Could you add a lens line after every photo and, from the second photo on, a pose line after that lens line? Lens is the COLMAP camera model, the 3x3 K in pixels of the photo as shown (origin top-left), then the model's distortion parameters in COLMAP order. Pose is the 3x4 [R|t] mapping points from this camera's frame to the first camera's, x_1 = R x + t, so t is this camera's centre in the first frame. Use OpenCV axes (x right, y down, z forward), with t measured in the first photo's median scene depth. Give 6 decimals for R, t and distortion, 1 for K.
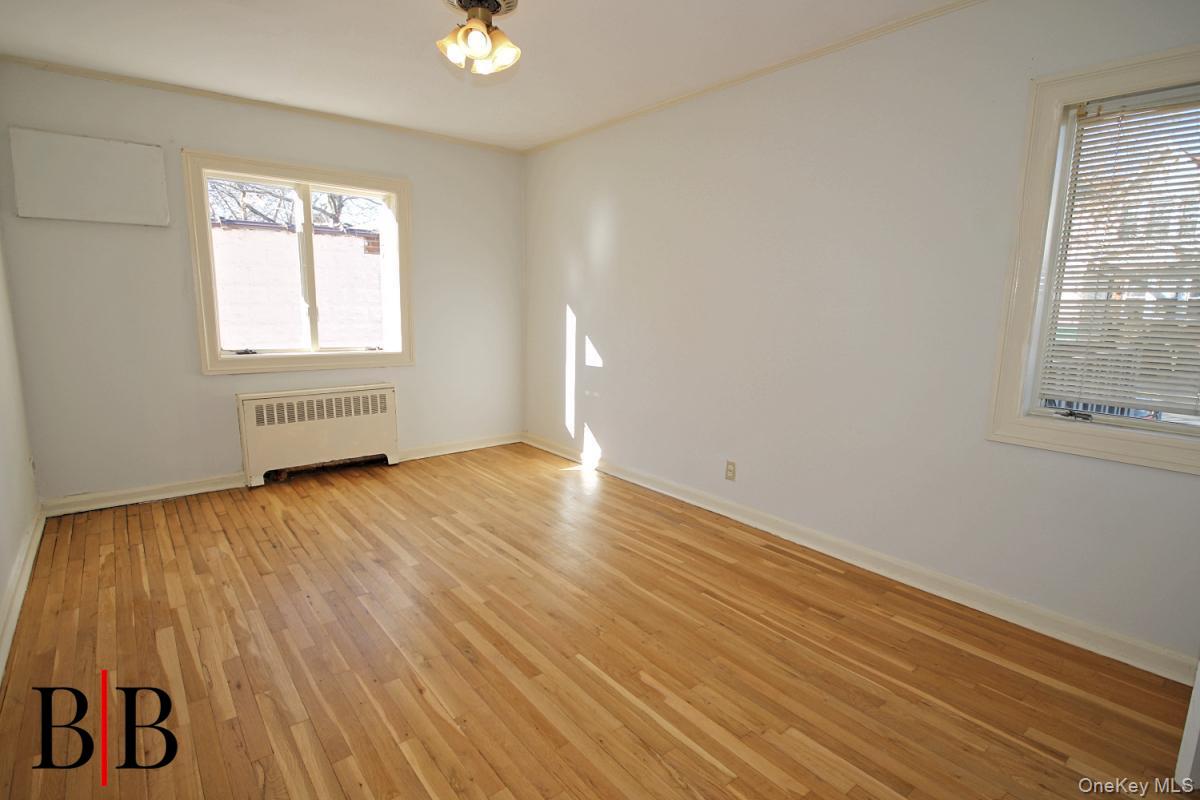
lens RADIAL K [[585.8, 0, 601.2], [0, 585.8, 401.1], [0, 0, 1]] dist [-0.002545, -0.000397]
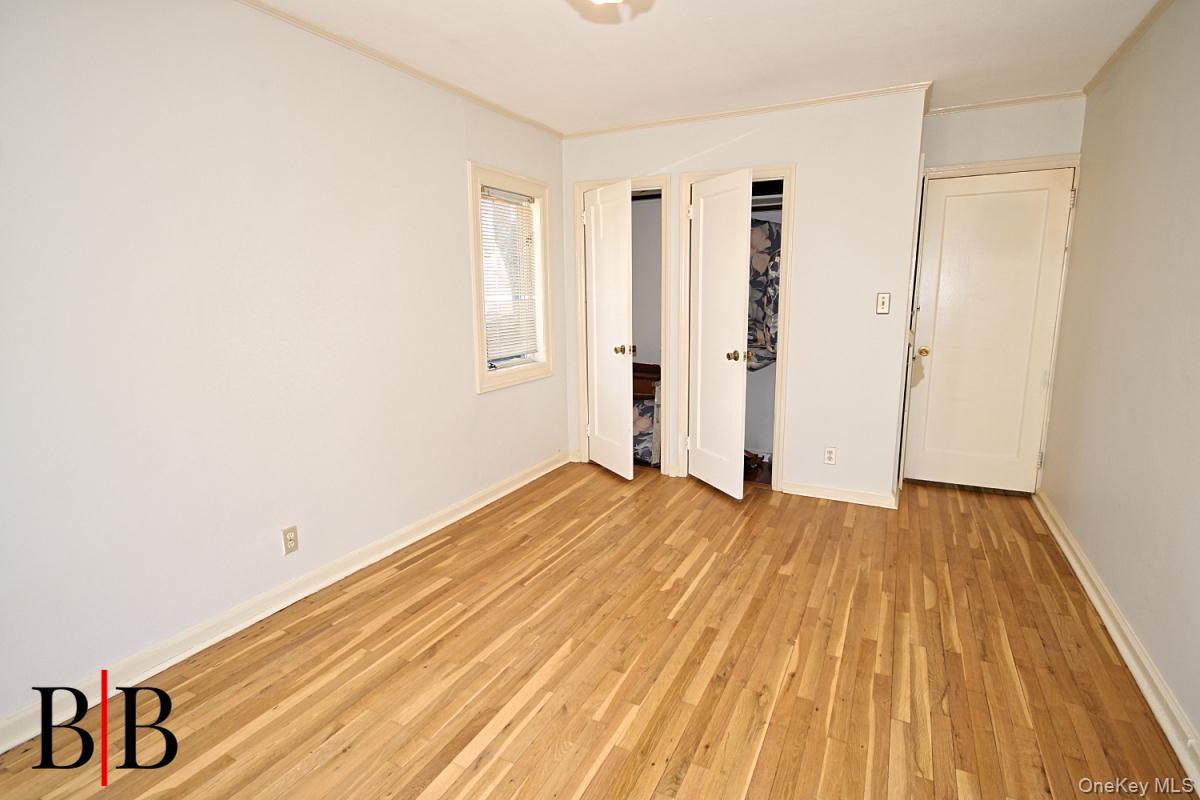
lens RADIAL K [[585.8, 0, 600.7], [0, 585.8, 397.0], [0, 0, 1]] dist [-0.002545, -0.000397]
pose [[-0.397899, -0.175155, 0.900554, -0.865655], [0.159878, 0.953347, 0.256064, -0.274070], [-0.903391, 0.245866, -0.351332, 1.293661]]
